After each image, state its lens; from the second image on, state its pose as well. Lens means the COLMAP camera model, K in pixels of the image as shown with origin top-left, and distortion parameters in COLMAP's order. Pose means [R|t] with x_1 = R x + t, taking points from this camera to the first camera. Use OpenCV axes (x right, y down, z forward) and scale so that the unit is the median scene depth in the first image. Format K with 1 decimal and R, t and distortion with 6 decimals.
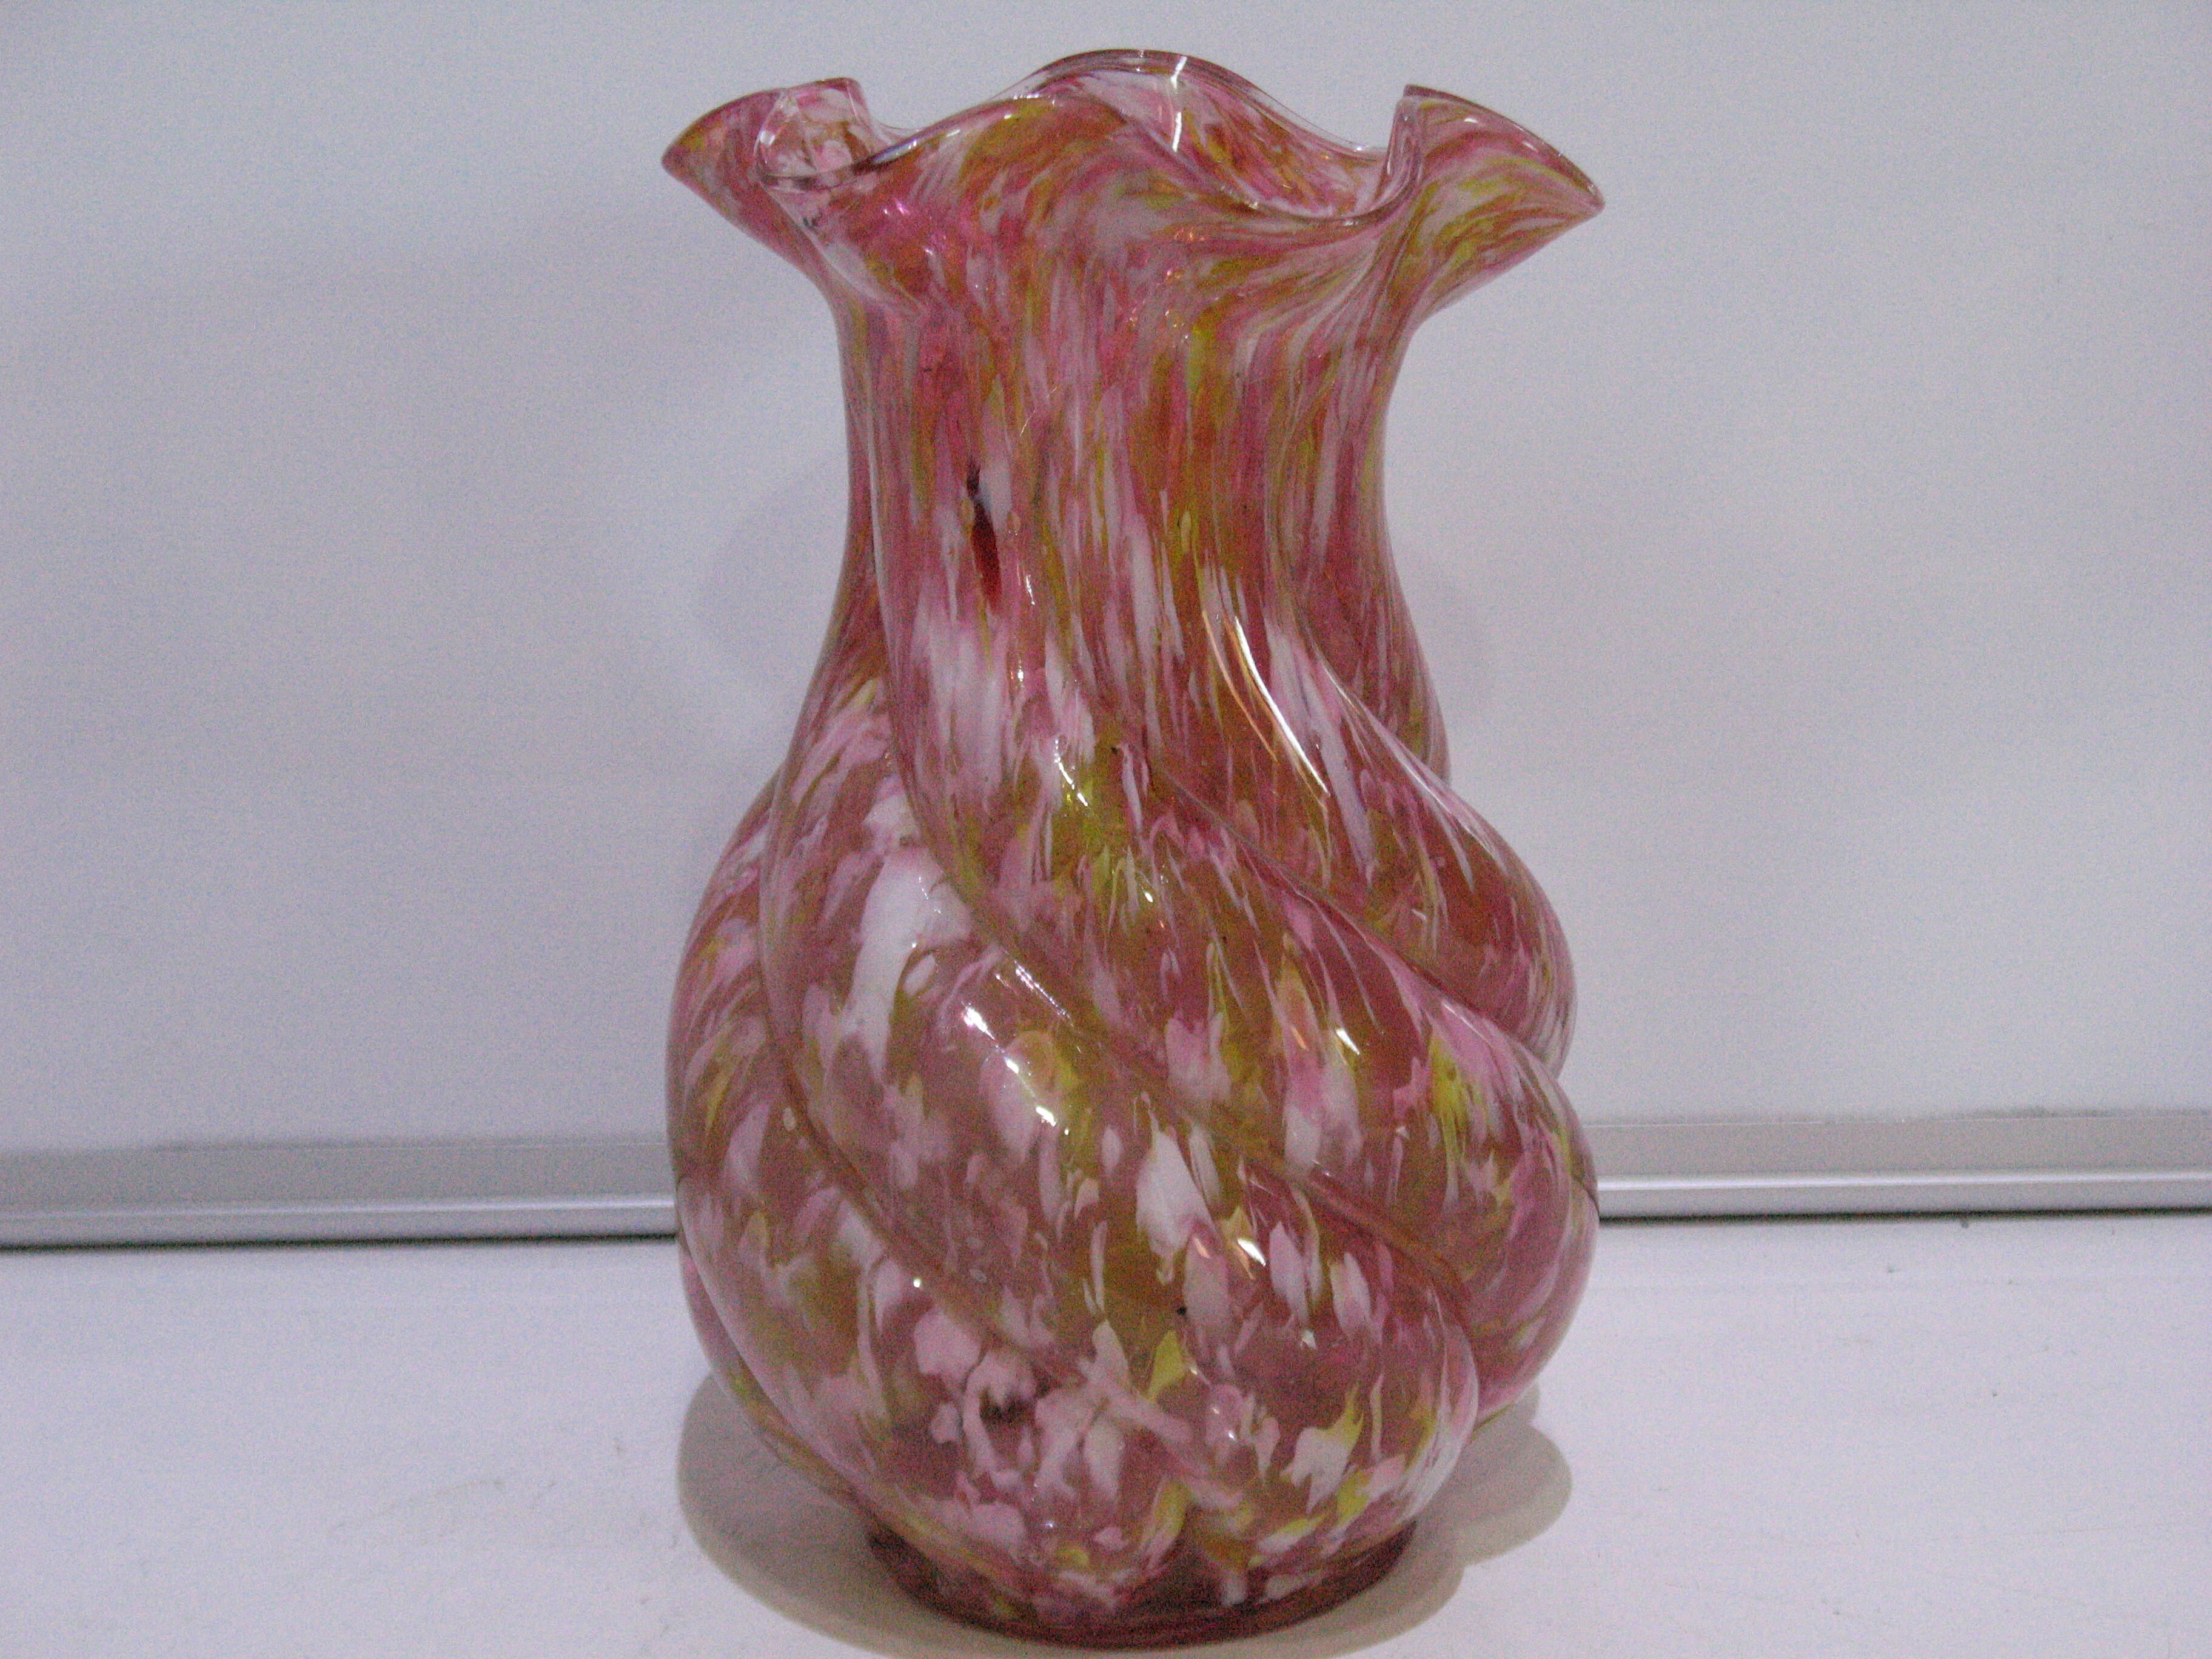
lens RADIAL K [[3844.6, 0, 1107.5], [0, 3844.6, 817.5], [0, 0, 1]] dist [-0.046327, 0.000000]
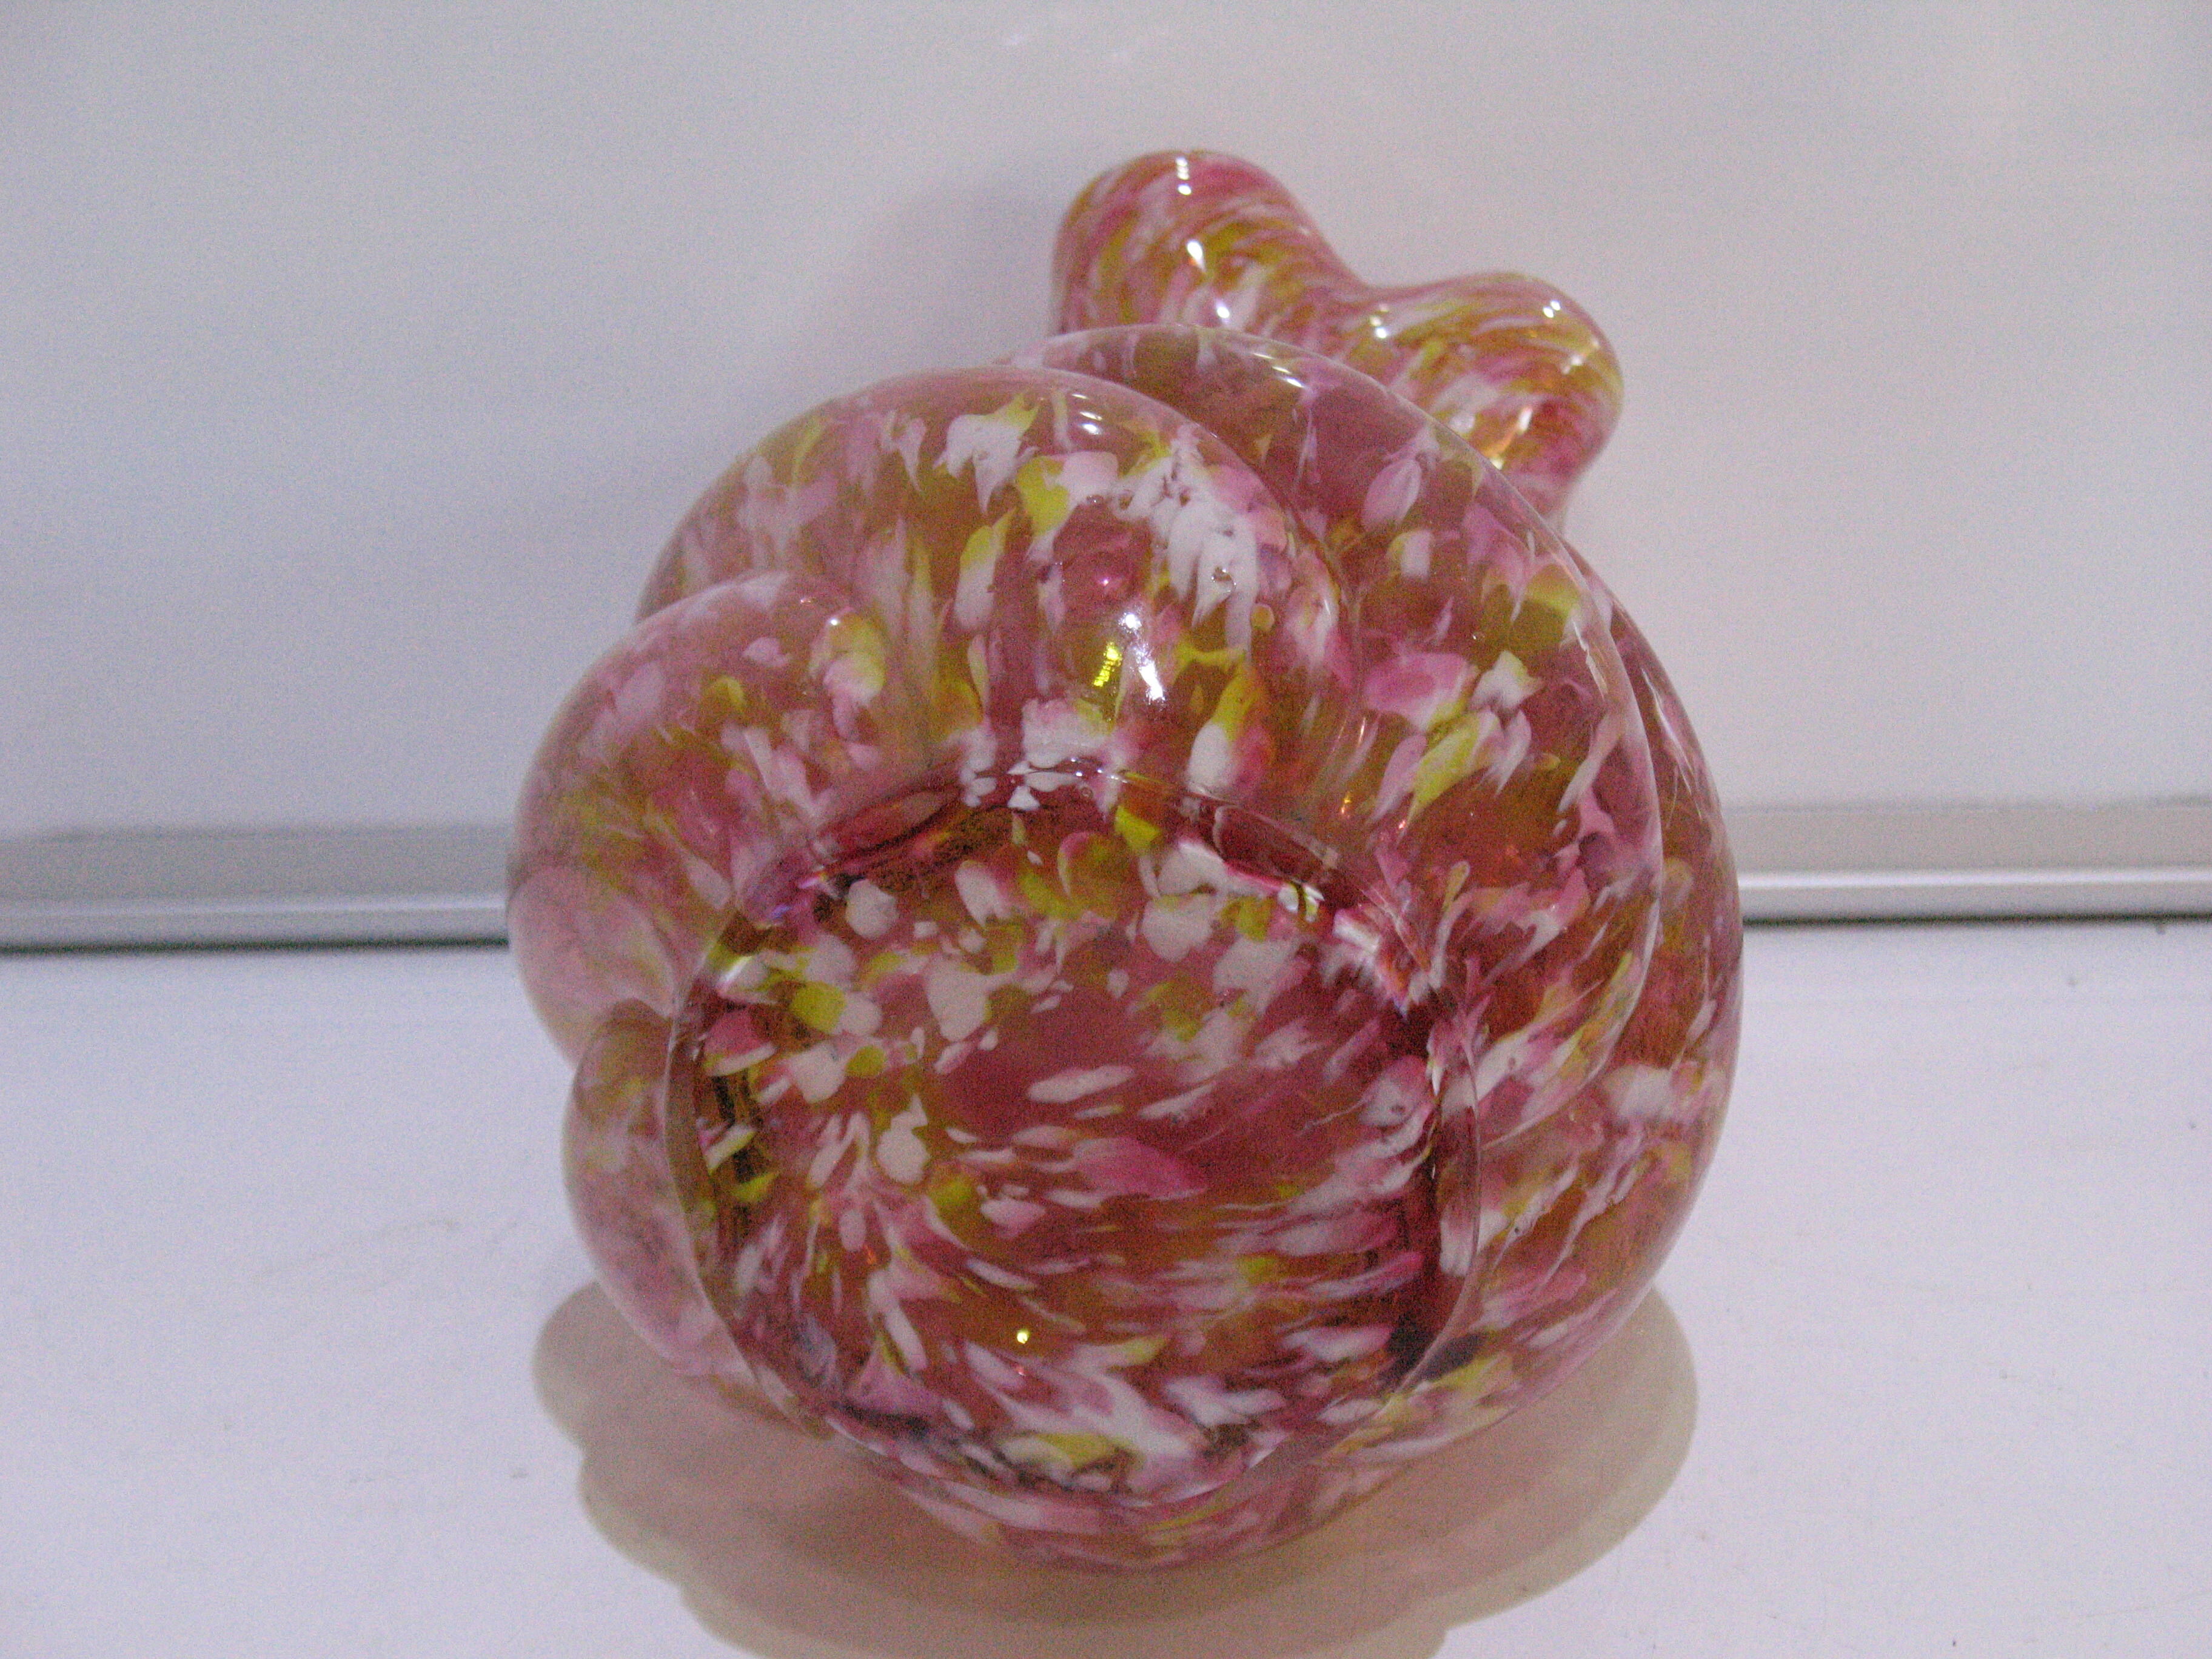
lens RADIAL K [[4630.6, 0, 1104.0], [0, 4630.6, 836.6], [0, 0, 1]] dist [-0.045586, 0.000000]
pose [[0.822852, -0.484819, -0.296421, 0.315112], [-0.268392, 0.128210, -0.954740, 1.066017], [0.500880, 0.865167, -0.024624, 1.101426]]
